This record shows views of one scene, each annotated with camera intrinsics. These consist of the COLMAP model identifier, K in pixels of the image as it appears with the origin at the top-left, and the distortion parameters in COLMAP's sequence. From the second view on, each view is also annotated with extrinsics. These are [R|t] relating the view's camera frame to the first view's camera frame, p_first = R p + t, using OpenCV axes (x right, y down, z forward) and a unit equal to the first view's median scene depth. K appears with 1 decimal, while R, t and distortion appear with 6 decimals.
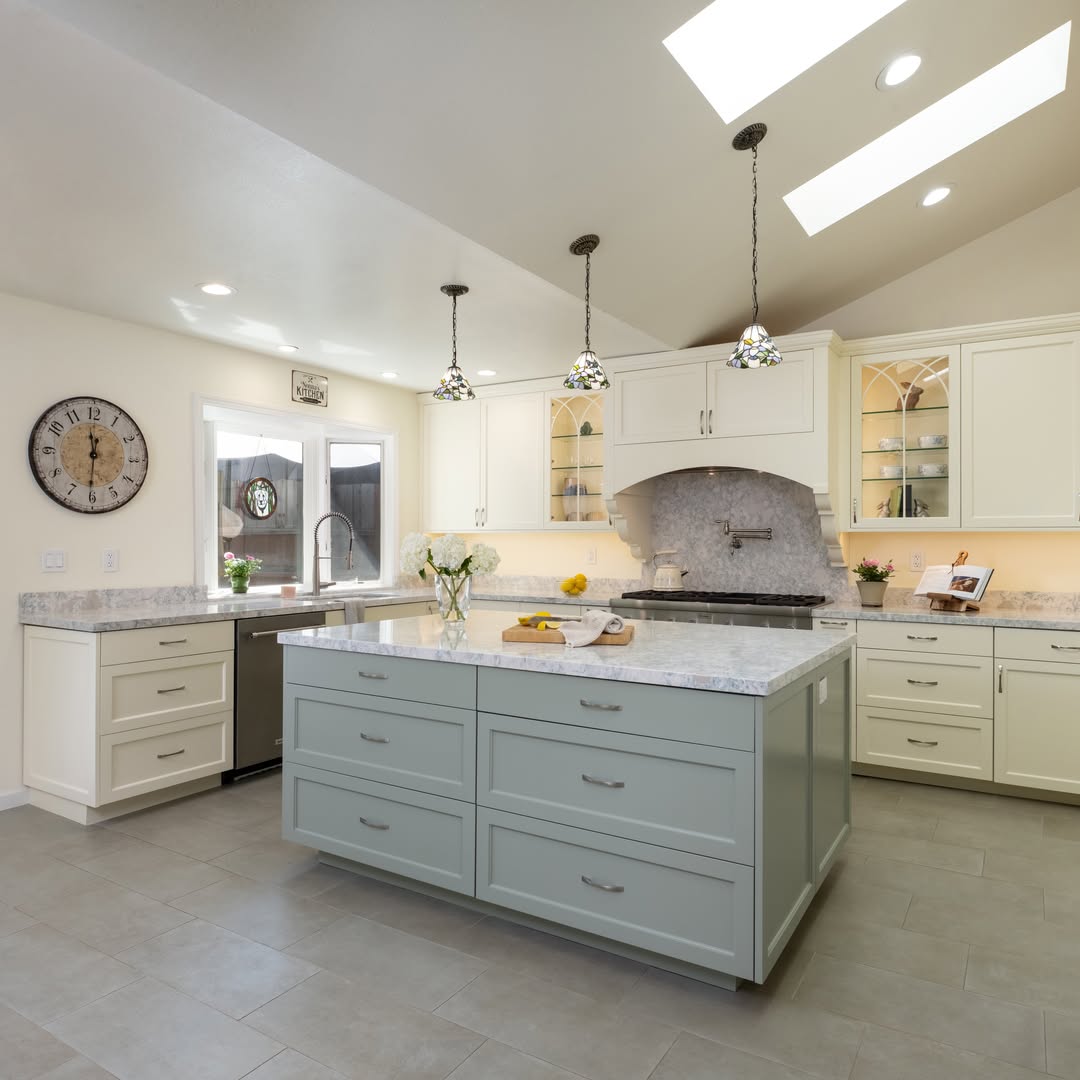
lens RADIAL K [[800.6, 0, 519.5], [0, 800.6, 533.8], [0, 0, 1]] dist [-0.003801, -0.010076]
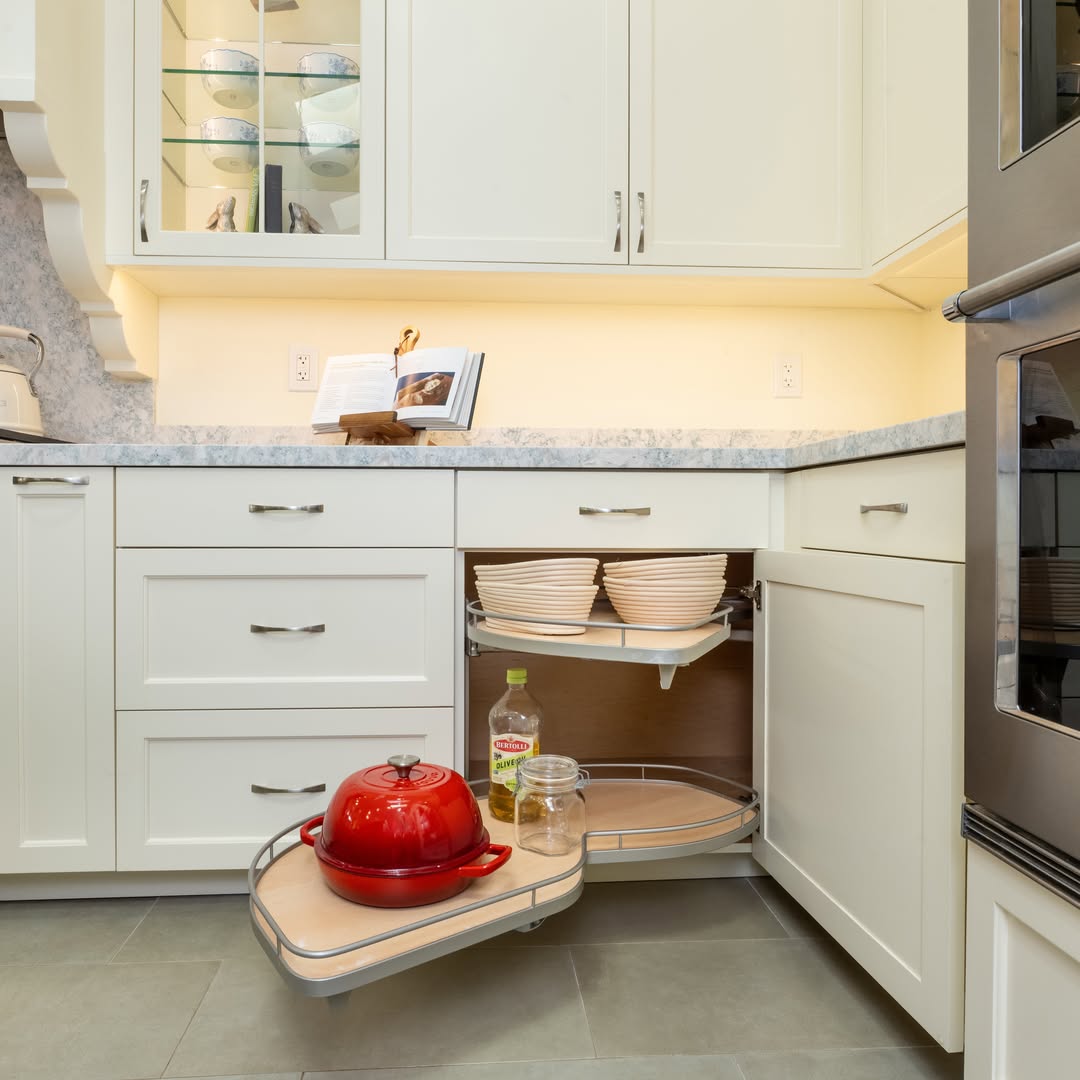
lens RADIAL K [[800.6, 0, 522.4], [0, 800.6, 535.7], [0, 0, 1]] dist [-0.003801, -0.010076]
pose [[0.800237, -0.013132, 0.599540, 0.335280], [-0.004366, 0.999606, 0.027723, 0.119860], [-0.599668, -0.024803, 0.799864, 0.580287]]
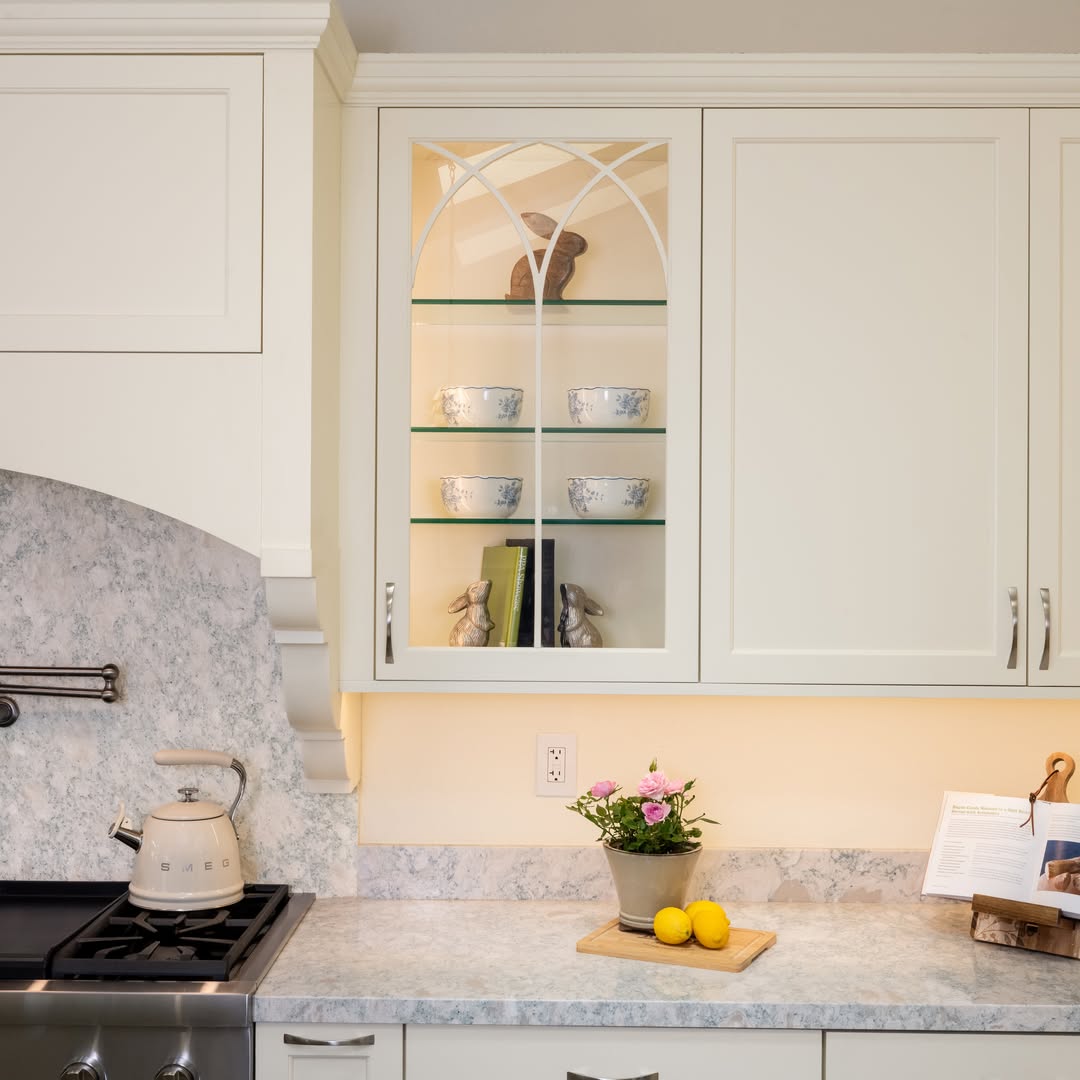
lens RADIAL K [[1534.0, 0, 539.7], [0, 1534.0, 533.7], [0, 0, 1]] dist [0.002327, 0.000000]
pose [[0.847845, -0.000310, 0.530243, 0.162794], [-0.007455, 0.999894, 0.012504, -0.070727], [-0.530191, -0.014555, 0.847753, 0.485796]]
